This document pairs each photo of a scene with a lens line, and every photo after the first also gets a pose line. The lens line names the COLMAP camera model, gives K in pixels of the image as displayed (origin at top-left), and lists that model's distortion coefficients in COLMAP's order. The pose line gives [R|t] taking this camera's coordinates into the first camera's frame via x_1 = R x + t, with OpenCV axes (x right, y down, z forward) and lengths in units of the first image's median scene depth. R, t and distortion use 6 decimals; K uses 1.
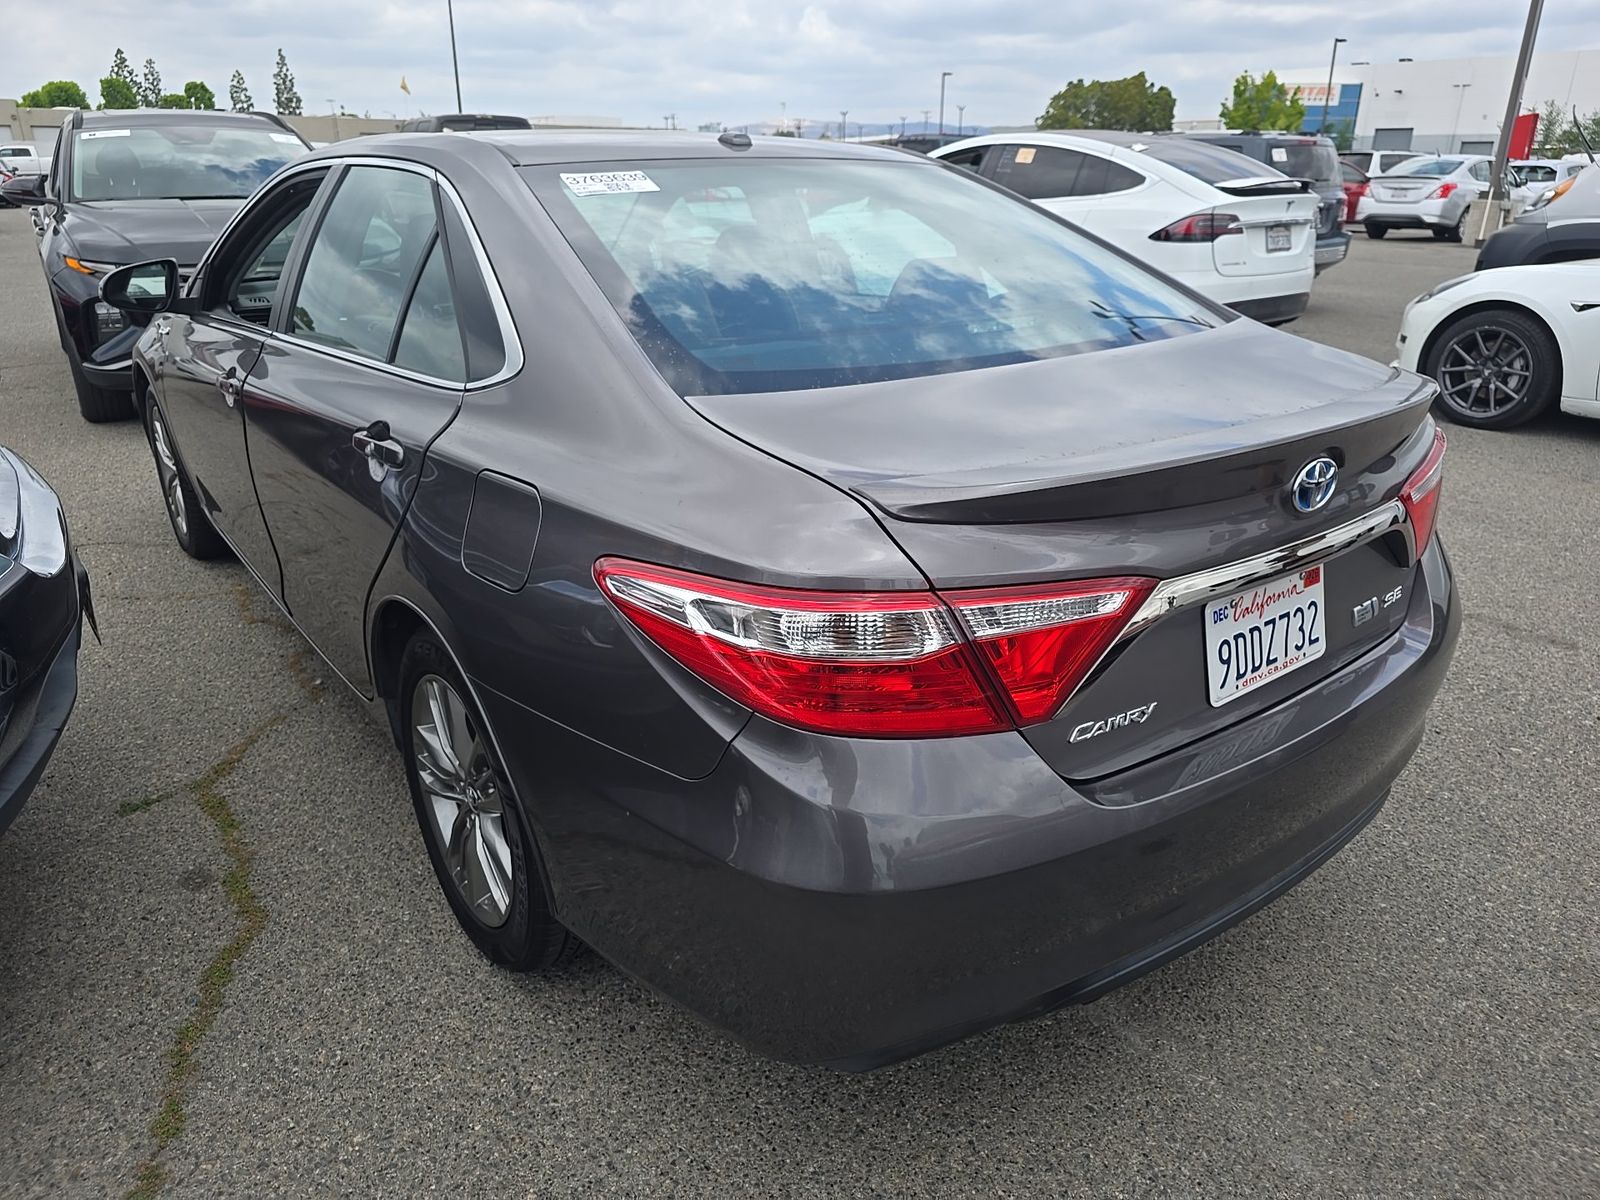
lens RADIAL K [[1086.3, 0, 800.0], [0, 1086.3, 600.0], [0, 0, 1]] dist [0.037763, -0.034472]
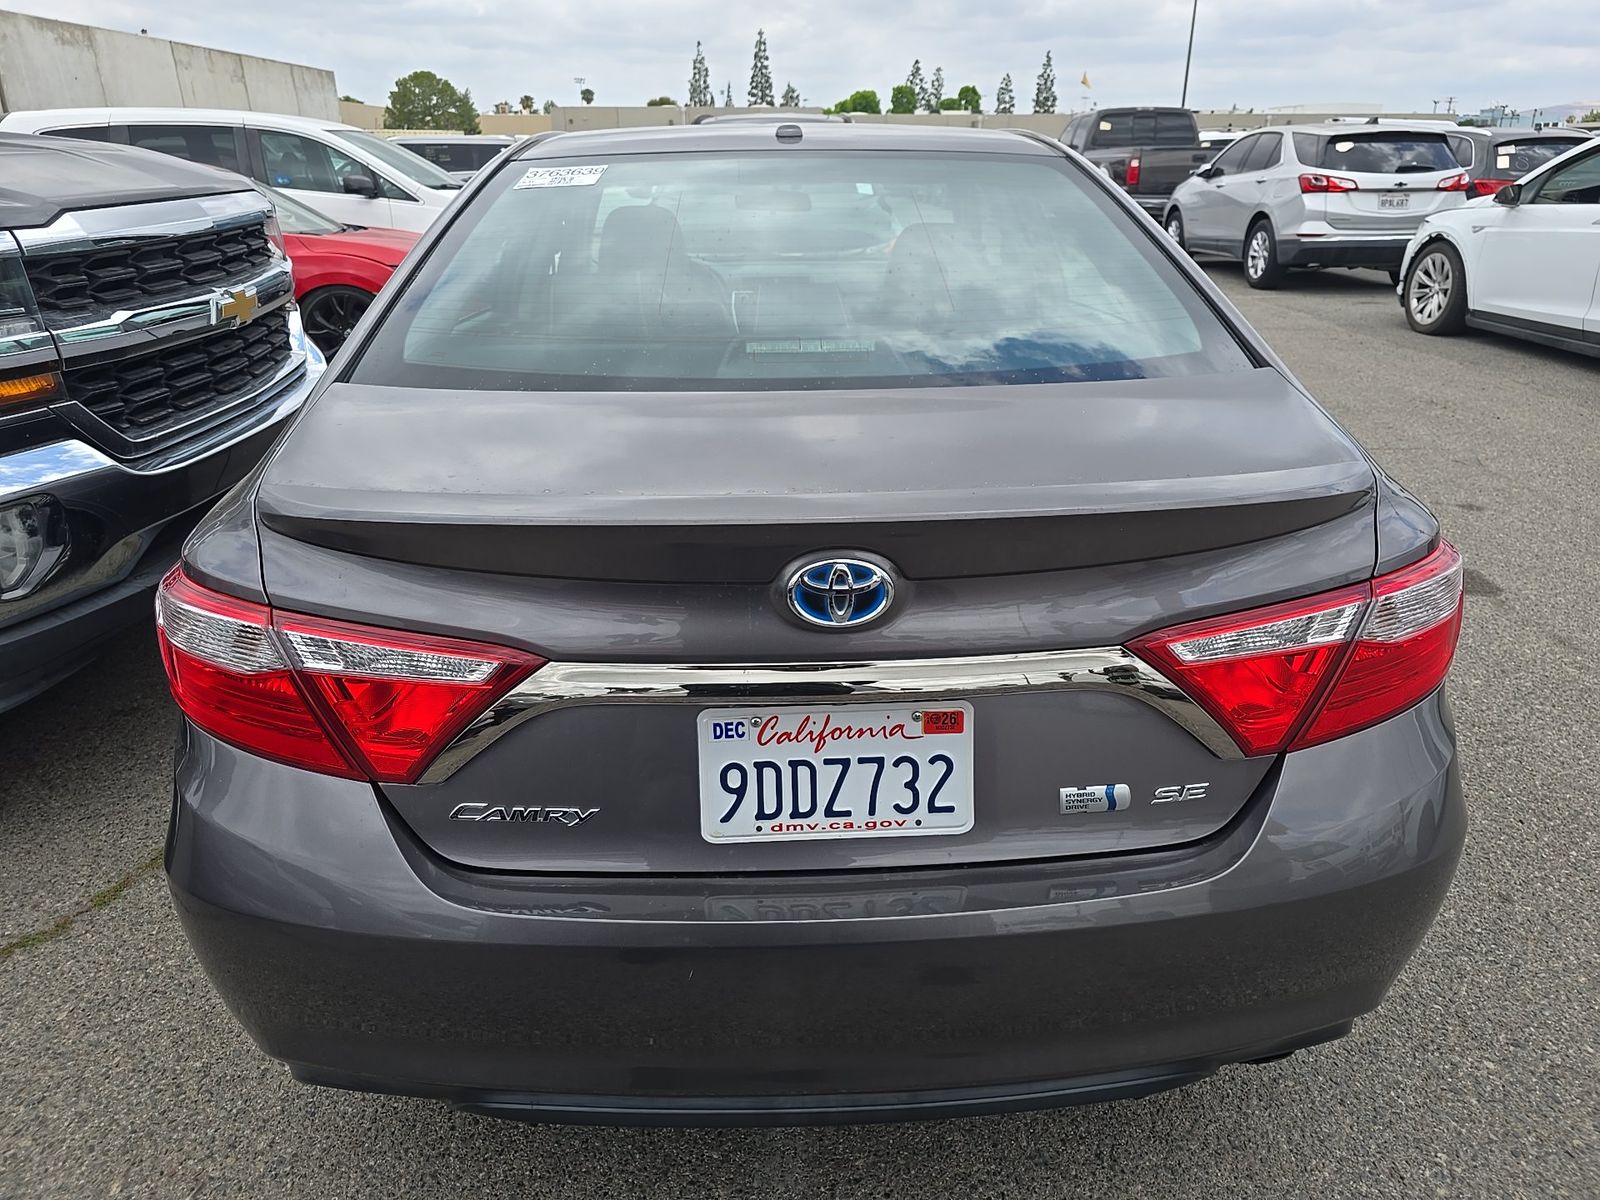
lens RADIAL K [[1086.3, 0, 800.0], [0, 1086.3, 600.0], [0, 0, 1]] dist [0.037763, -0.034472]
pose [[0.824258, 0.205031, -0.527788, 0.801512], [-0.202131, 0.977267, 0.063969, -0.135347], [0.528906, 0.053956, 0.846964, 0.349845]]
